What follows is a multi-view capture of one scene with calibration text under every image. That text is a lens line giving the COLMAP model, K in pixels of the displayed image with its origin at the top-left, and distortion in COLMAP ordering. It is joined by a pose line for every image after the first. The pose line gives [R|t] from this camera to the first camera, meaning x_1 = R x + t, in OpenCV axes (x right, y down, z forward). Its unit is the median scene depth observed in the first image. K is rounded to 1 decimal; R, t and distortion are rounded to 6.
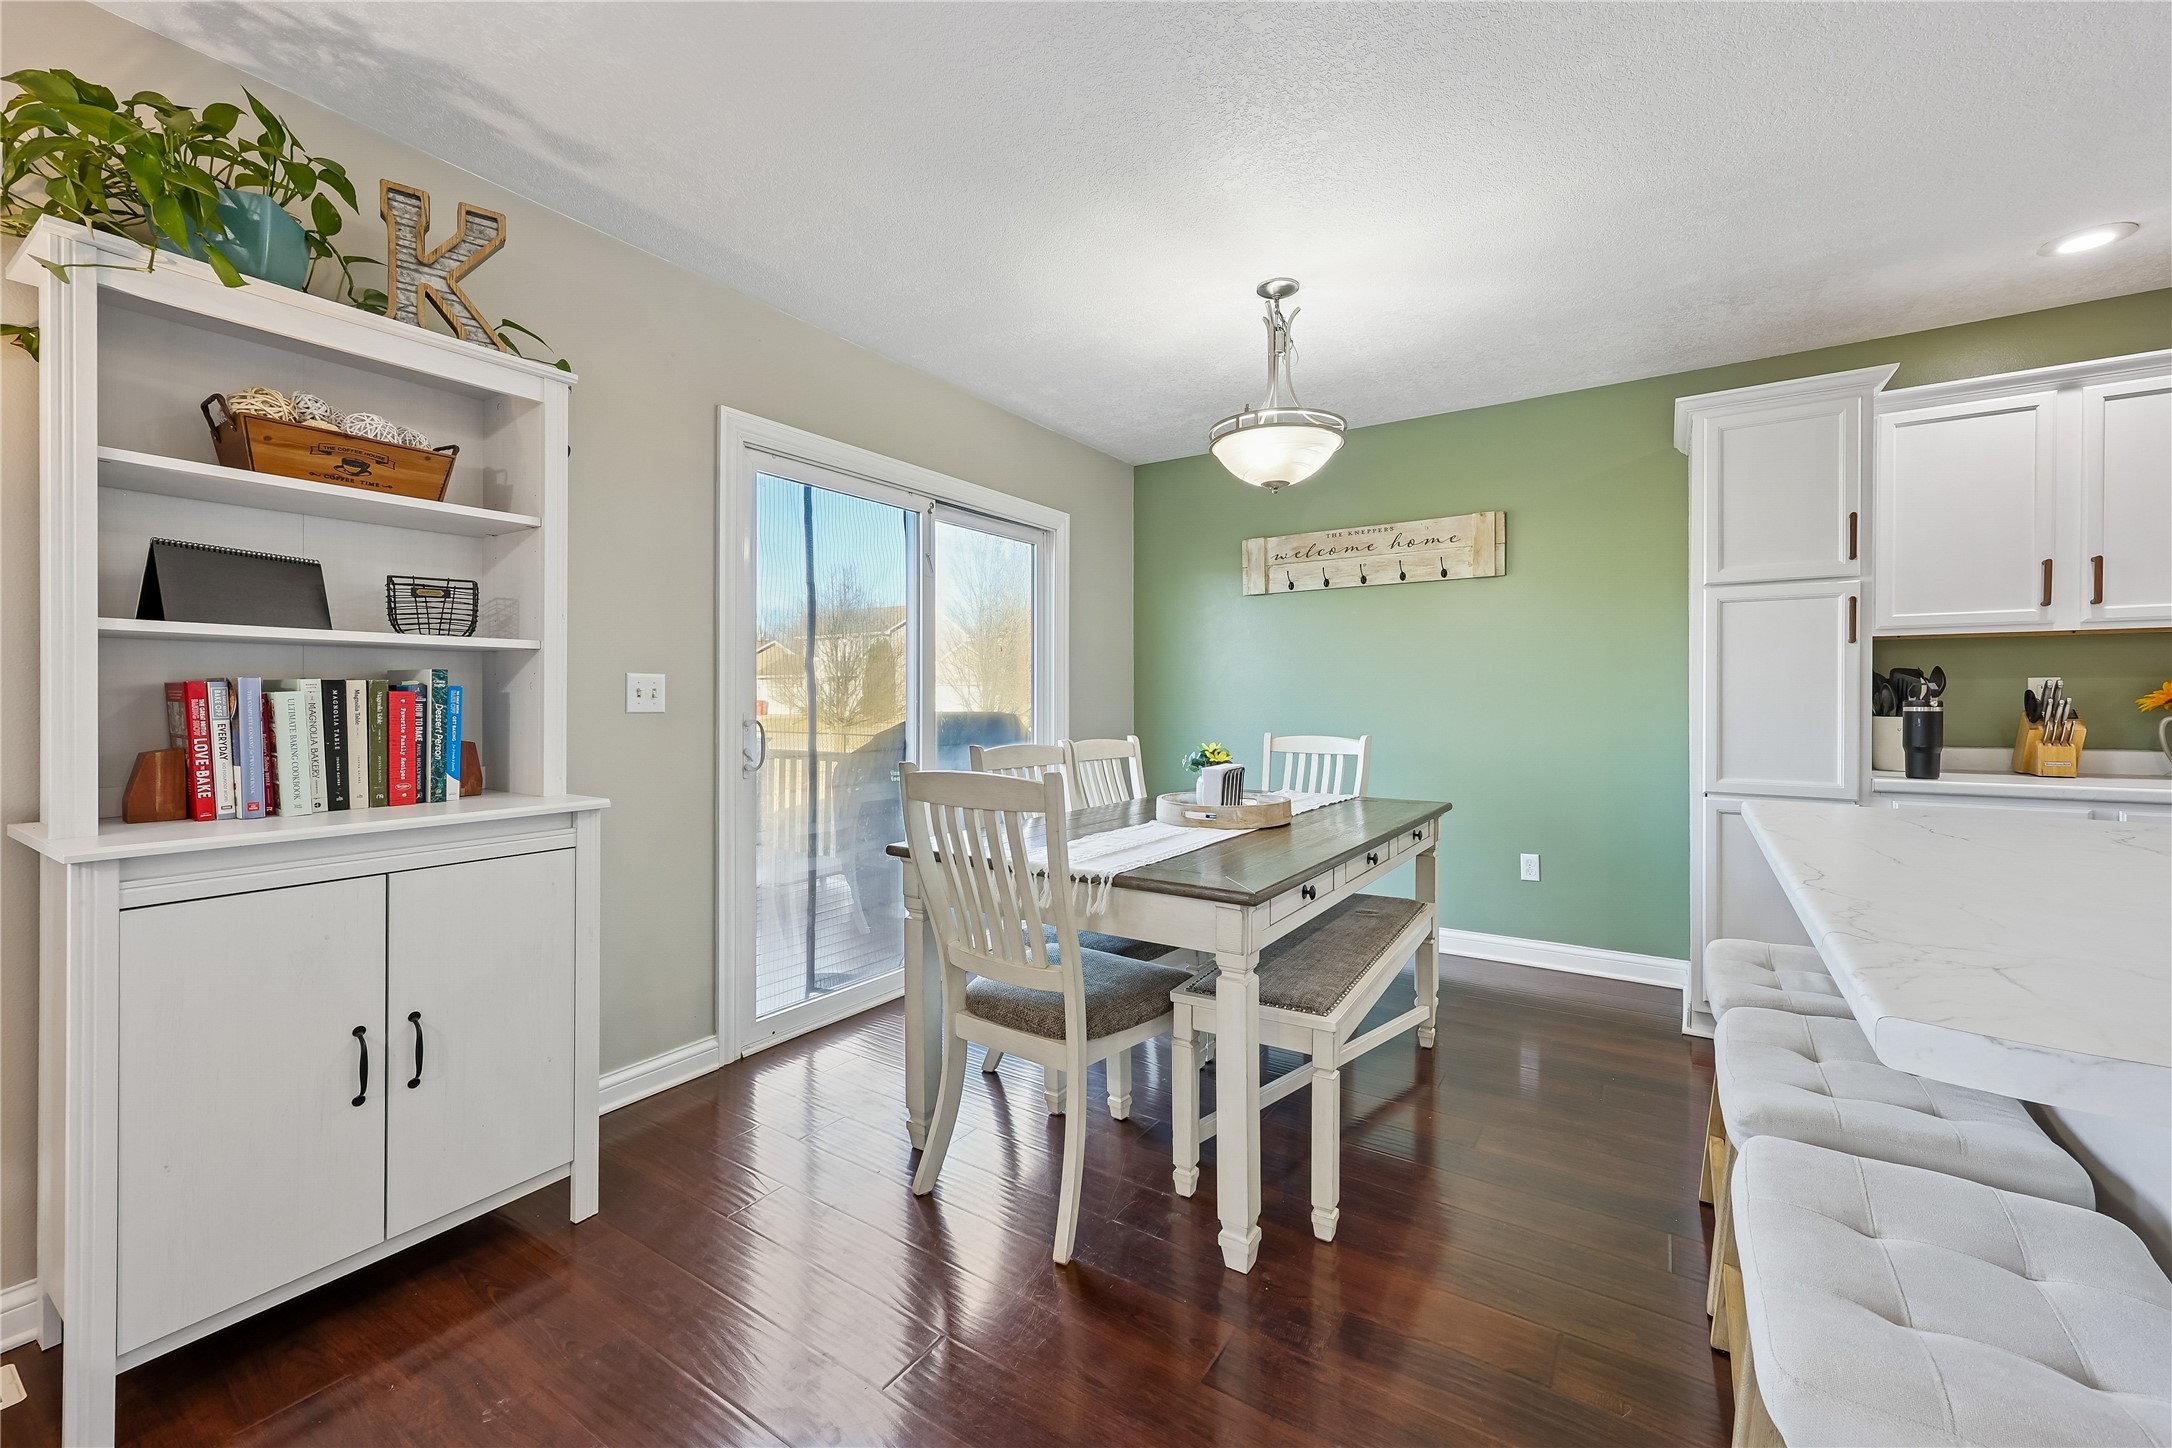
lens RADIAL K [[862.4, 0, 1080.3], [0, 862.4, 704.2], [0, 0, 1]] dist [0.000381, 0.000124]
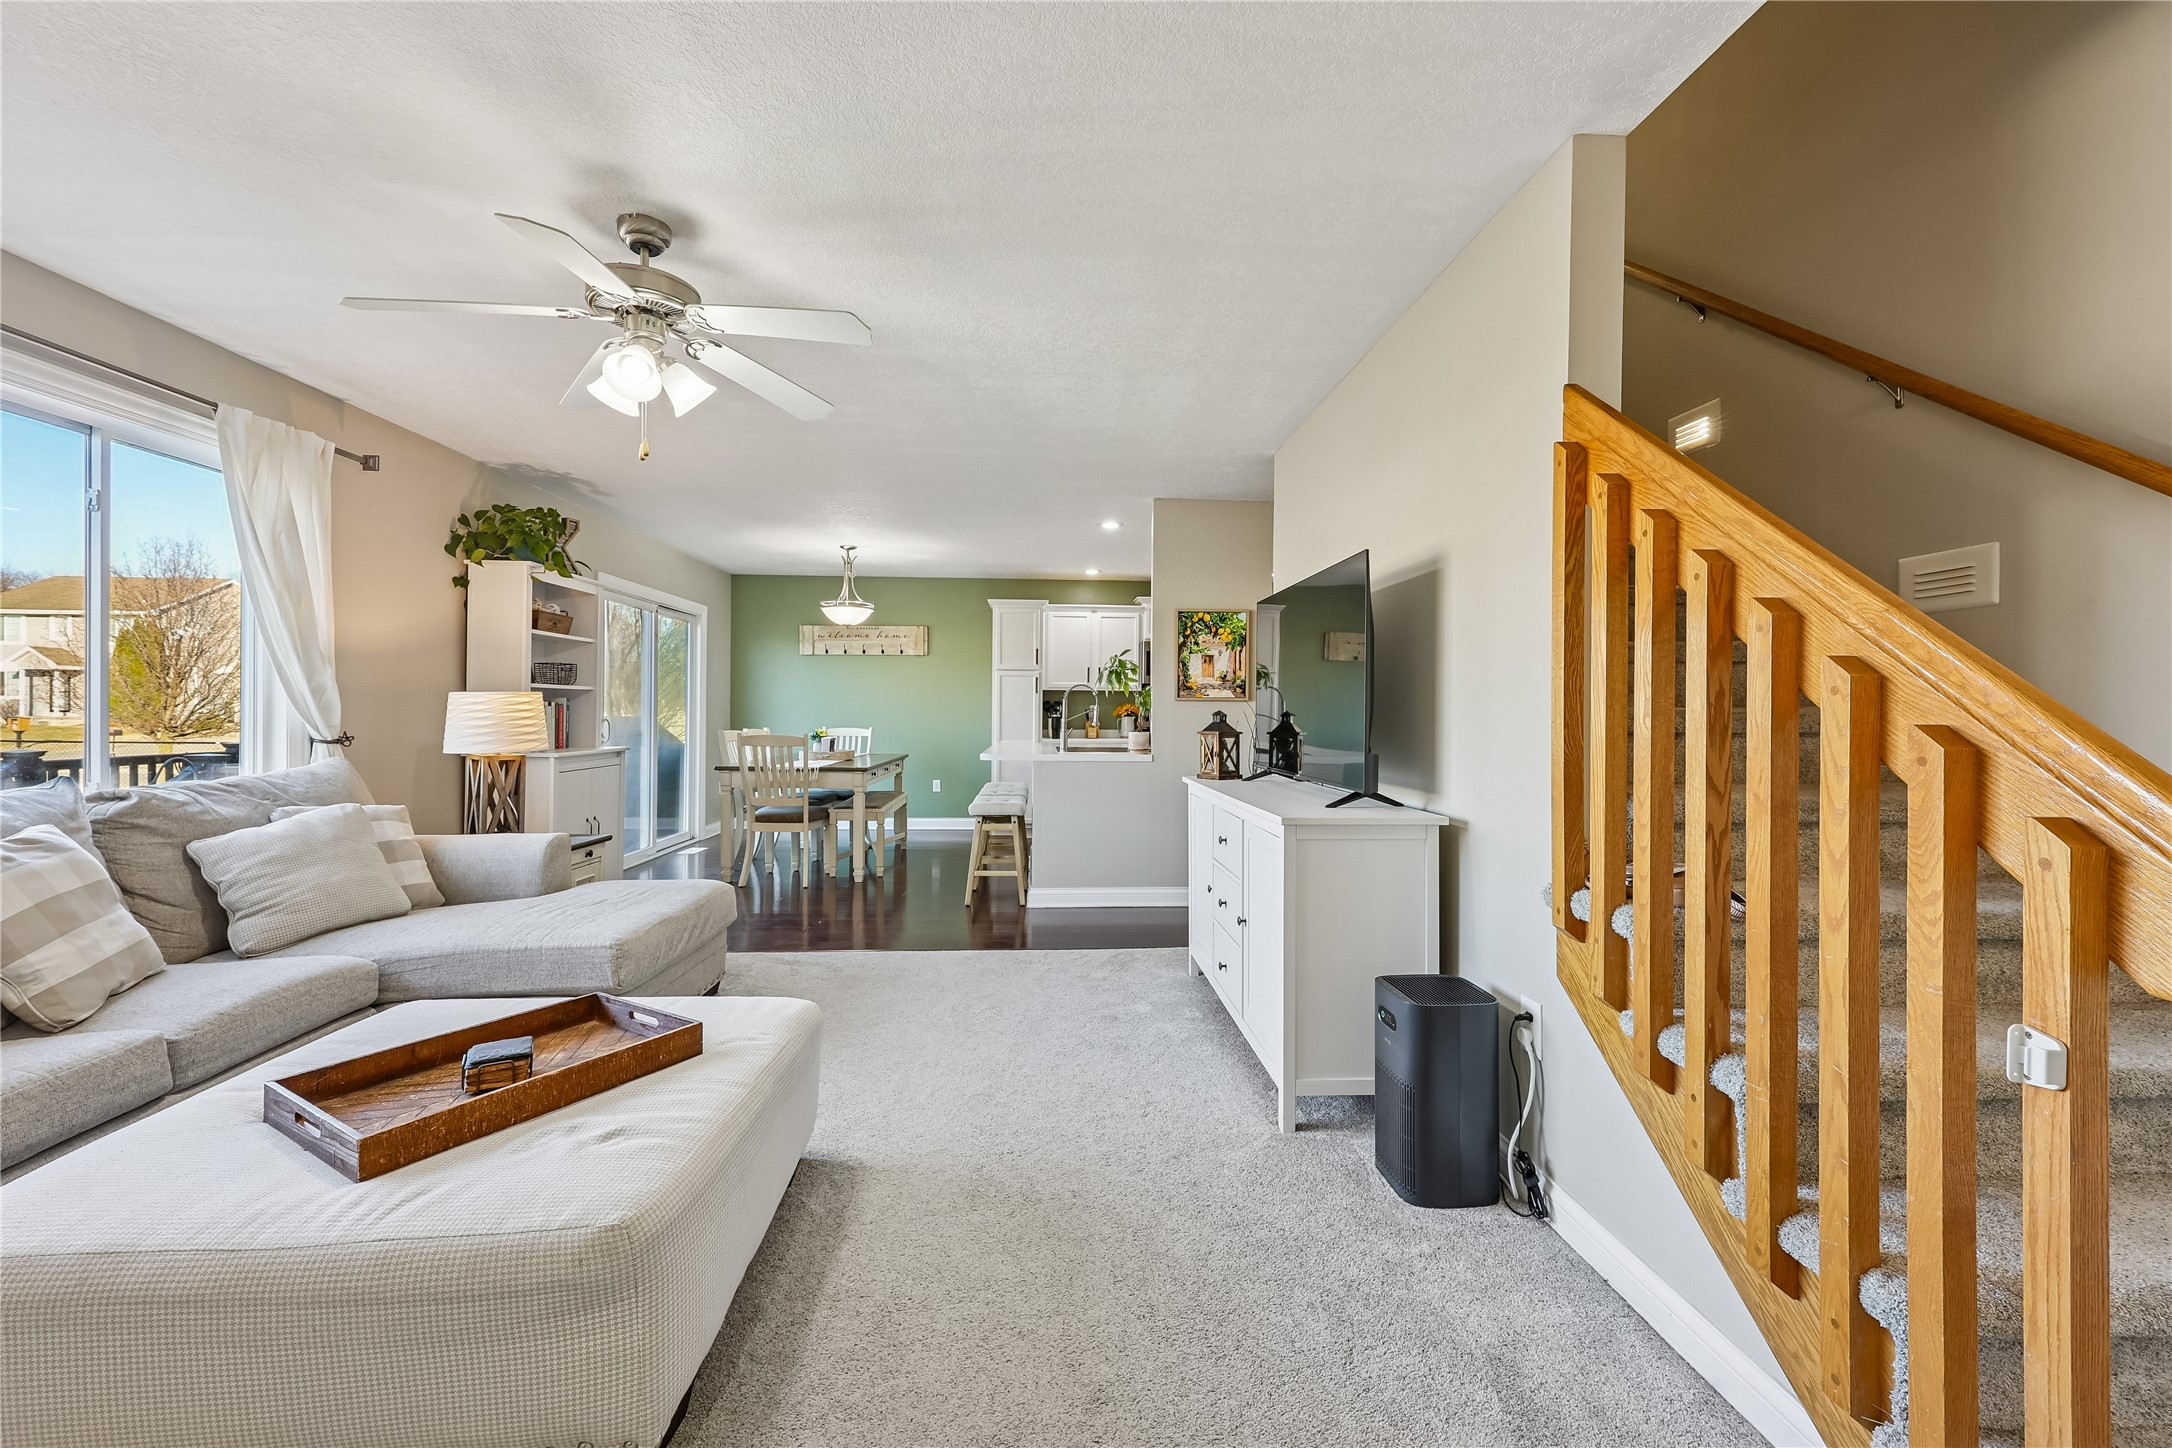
lens RADIAL K [[862.4, 0, 1080.3], [0, 862.4, 704.2], [0, 0, 1]] dist [0.000381, 0.000124]
pose [[0.797091, 0.010370, 0.603770, -0.737490], [-0.003722, 0.999918, -0.012260, 0.003289], [-0.603847, 0.007525, 0.797065, -1.391644]]
